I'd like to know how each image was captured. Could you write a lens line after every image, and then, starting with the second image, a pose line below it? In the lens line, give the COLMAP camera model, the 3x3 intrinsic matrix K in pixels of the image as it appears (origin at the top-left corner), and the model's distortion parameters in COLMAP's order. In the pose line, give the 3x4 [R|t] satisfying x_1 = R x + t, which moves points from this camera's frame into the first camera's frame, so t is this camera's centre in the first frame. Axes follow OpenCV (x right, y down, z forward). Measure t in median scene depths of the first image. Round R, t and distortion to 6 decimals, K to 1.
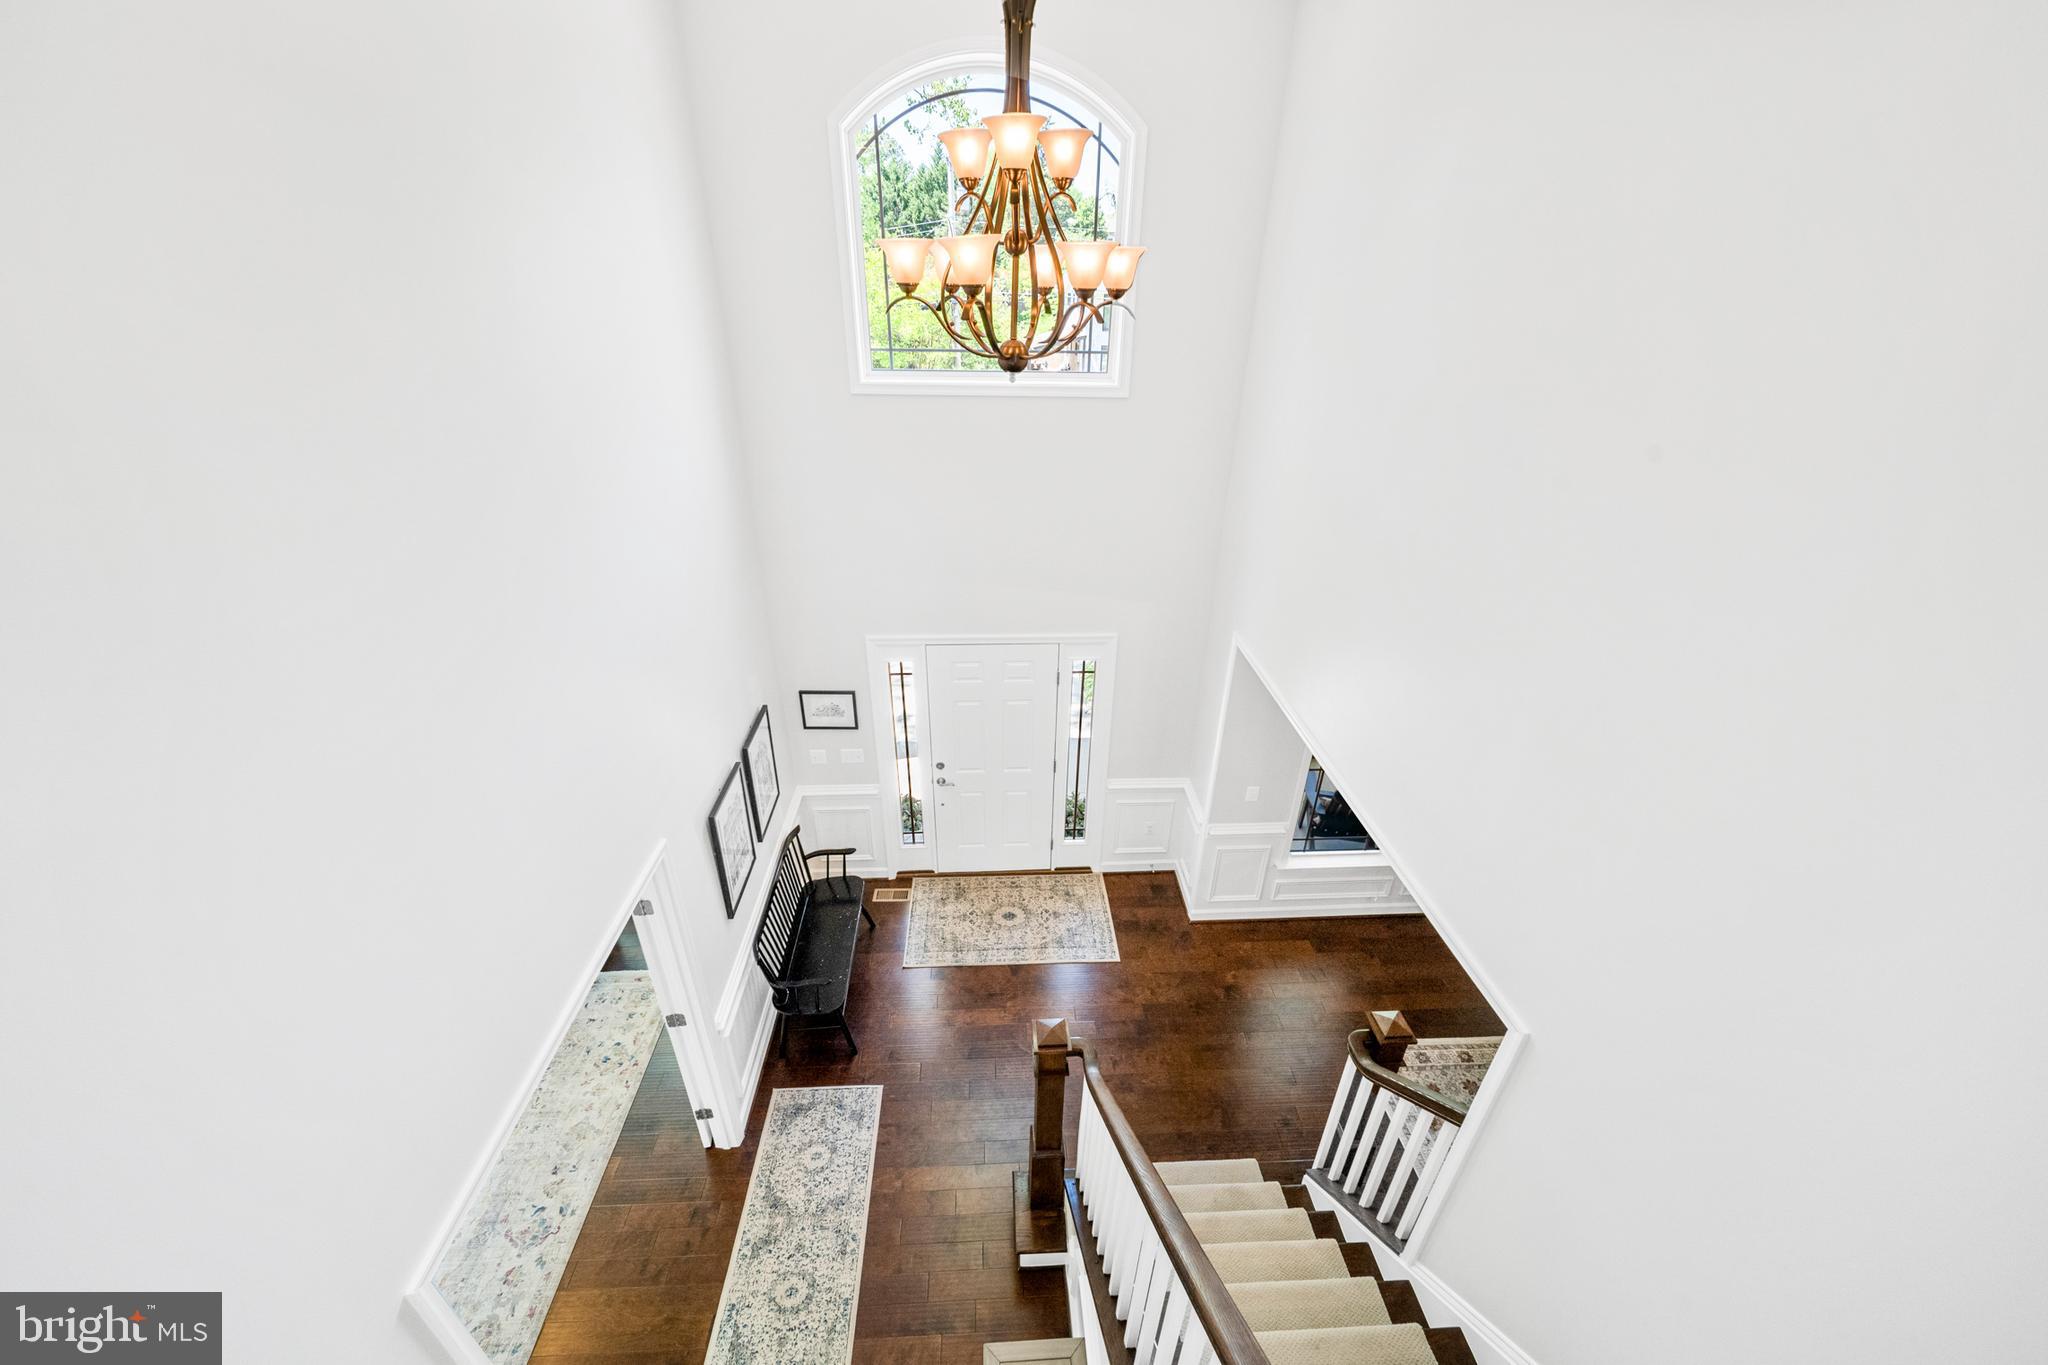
lens RADIAL K [[769.0, 0, 1024.0], [0, 769.0, 682.5], [0, 0, 1]] dist [-0.000805, -0.000150]
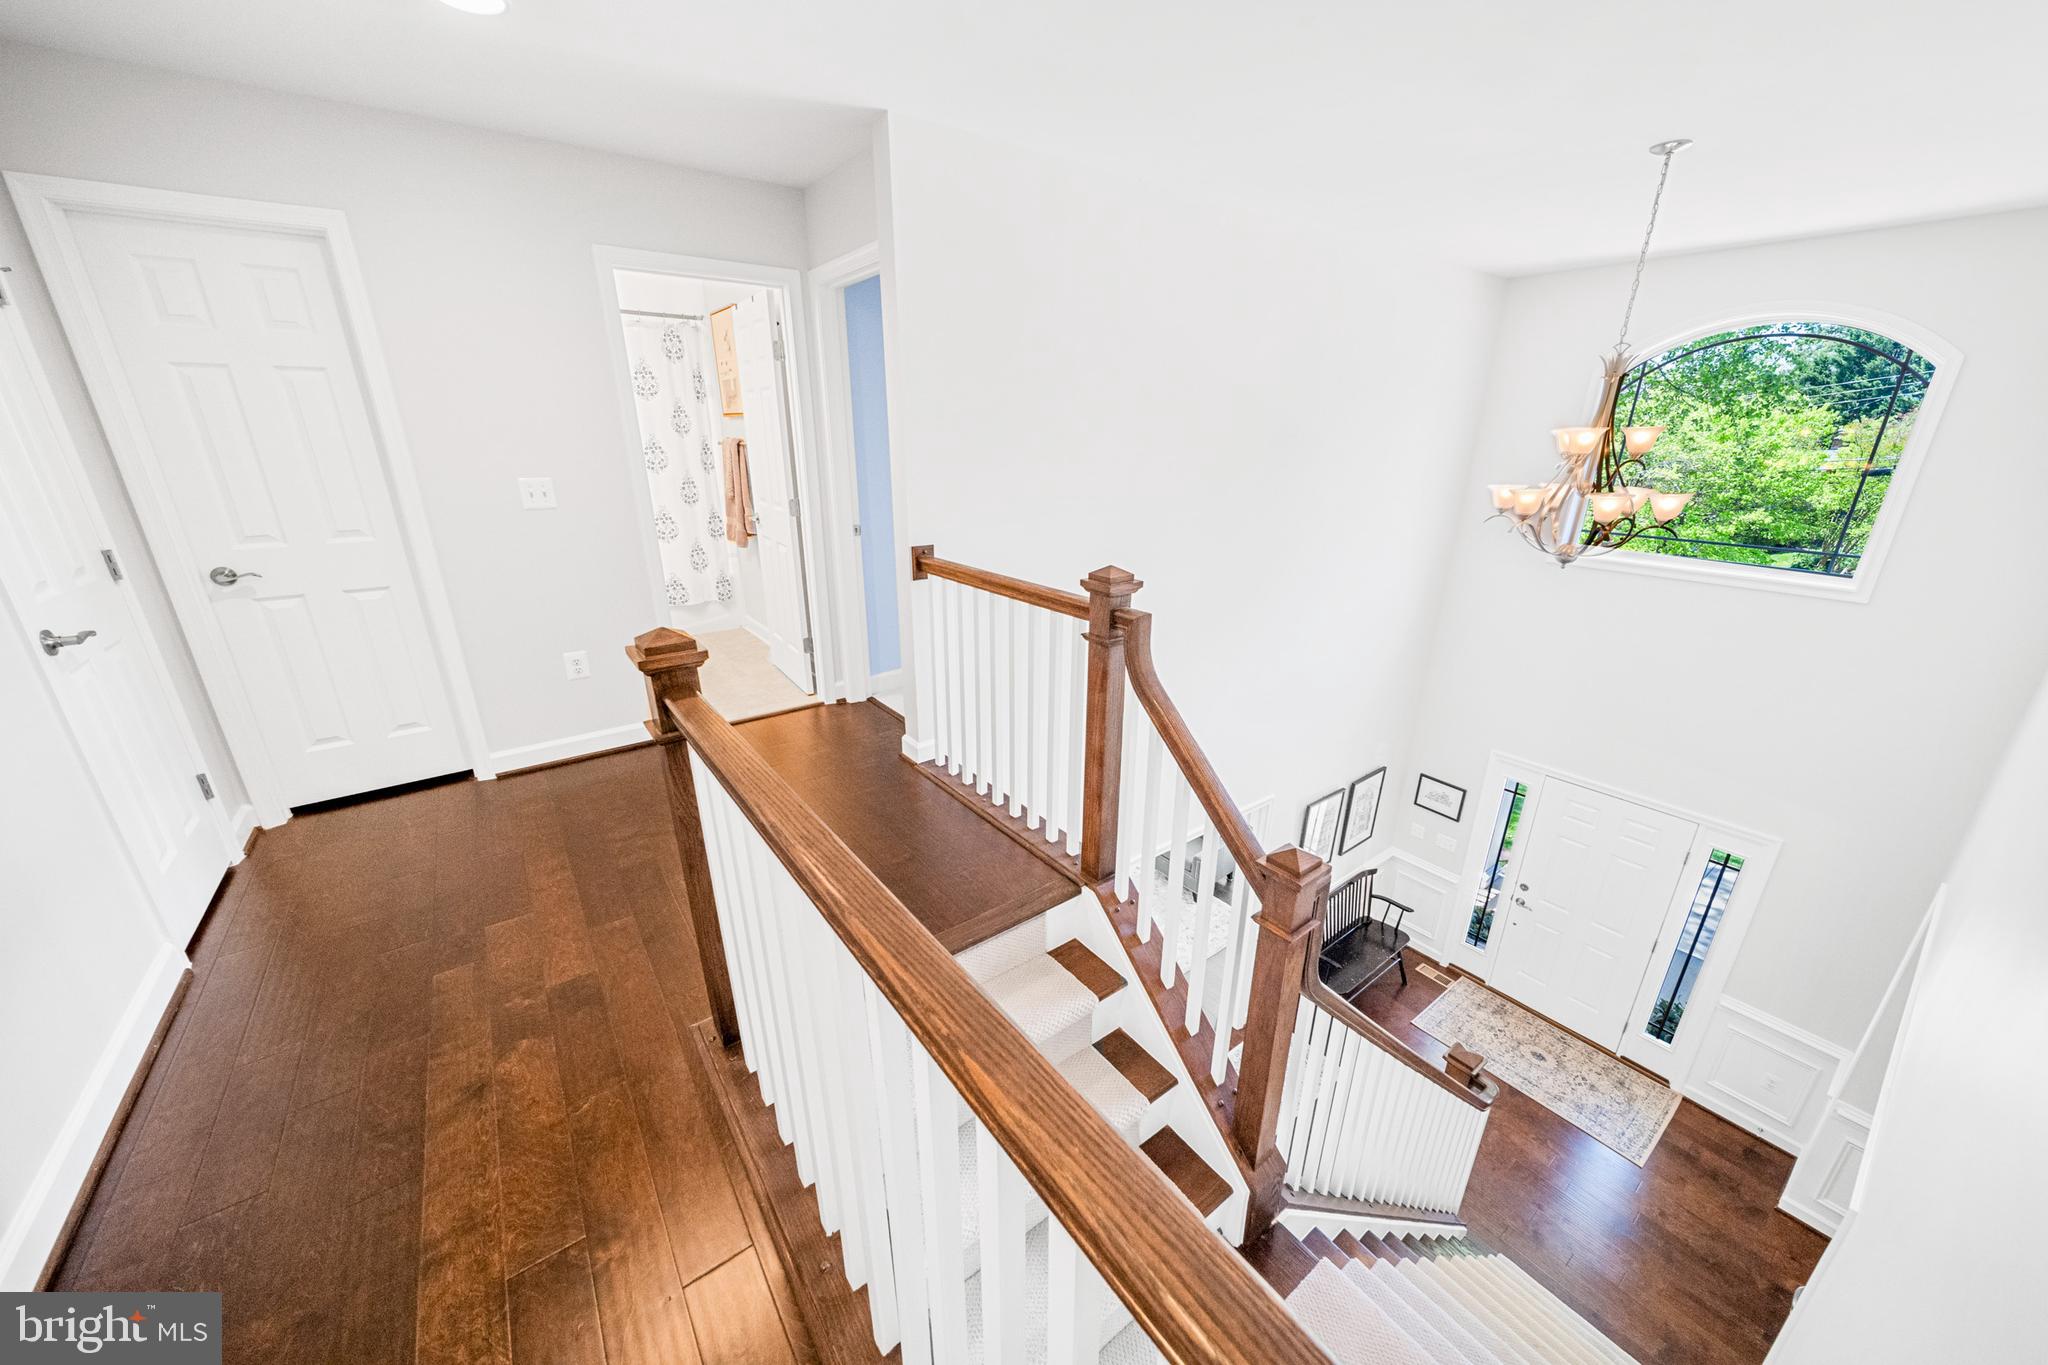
lens RADIAL K [[709.5, 0, 1038.3], [0, 709.5, 665.9], [0, 0, 1]] dist [-0.000486, -0.000048]
pose [[0.571613, 0.264906, -0.776584, 0.191507], [-0.389262, 0.920715, 0.027551, 0.059454], [0.722311, 0.286546, 0.629411, -0.212503]]
